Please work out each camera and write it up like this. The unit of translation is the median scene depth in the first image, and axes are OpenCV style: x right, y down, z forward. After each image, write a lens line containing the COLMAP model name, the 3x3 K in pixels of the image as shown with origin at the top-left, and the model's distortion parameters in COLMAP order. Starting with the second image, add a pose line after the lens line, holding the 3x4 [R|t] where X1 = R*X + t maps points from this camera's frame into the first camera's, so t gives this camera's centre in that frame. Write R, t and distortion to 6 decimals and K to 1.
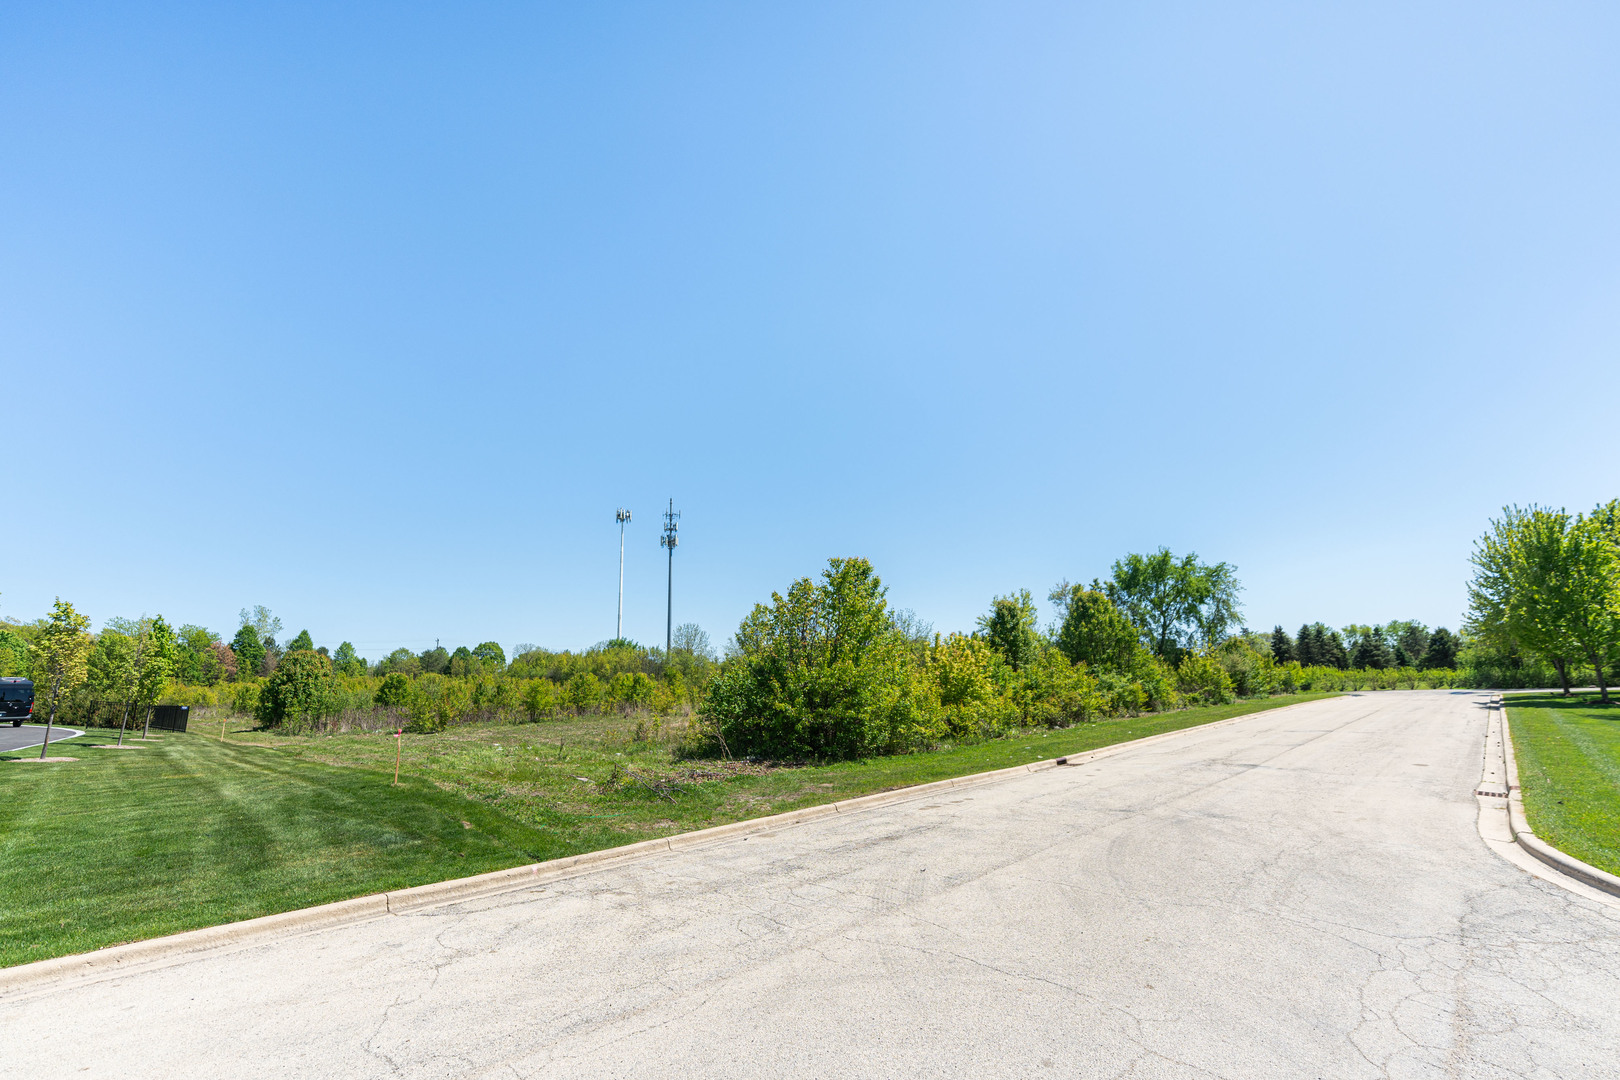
lens RADIAL K [[662.4, 0, 806.5], [0, 662.4, 569.3], [0, 0, 1]] dist [0.000264, -0.000022]
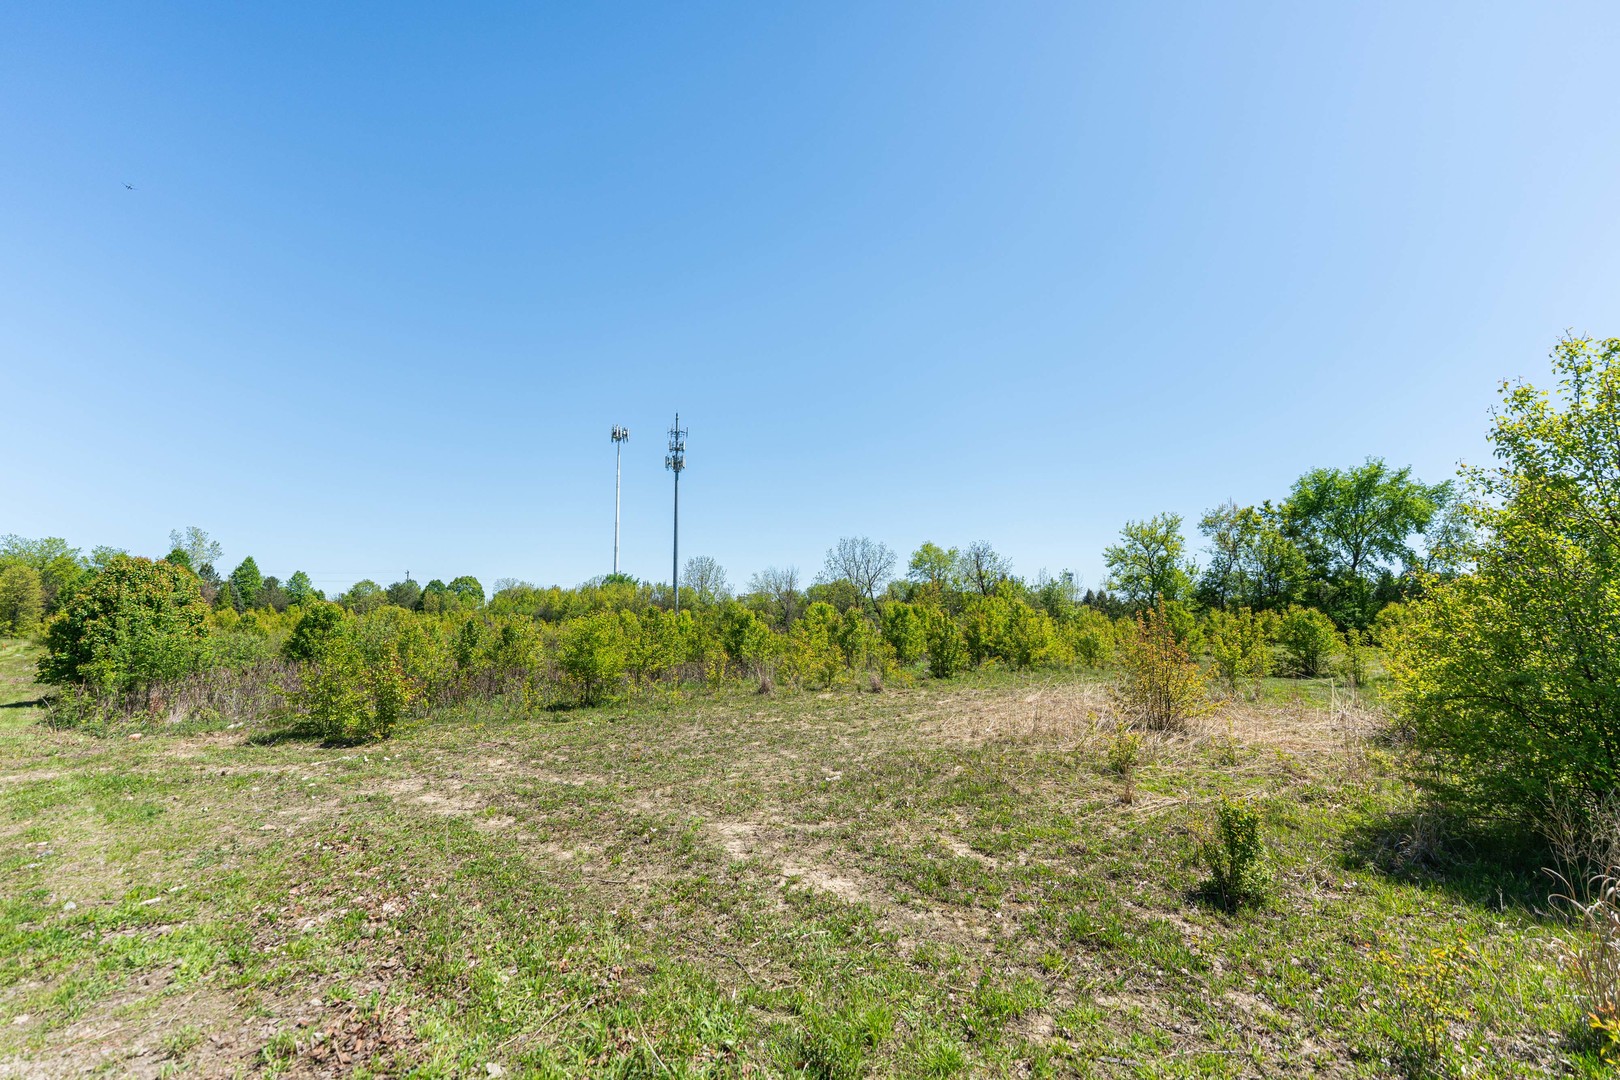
lens RADIAL K [[662.4, 0, 806.5], [0, 662.4, 569.3], [0, 0, 1]] dist [0.000264, -0.000022]
pose [[0.999303, 0.018810, 0.032254, -0.061460], [-0.021458, 0.996247, 0.083848, 0.020397], [-0.030556, -0.084482, 0.995956, 0.119445]]
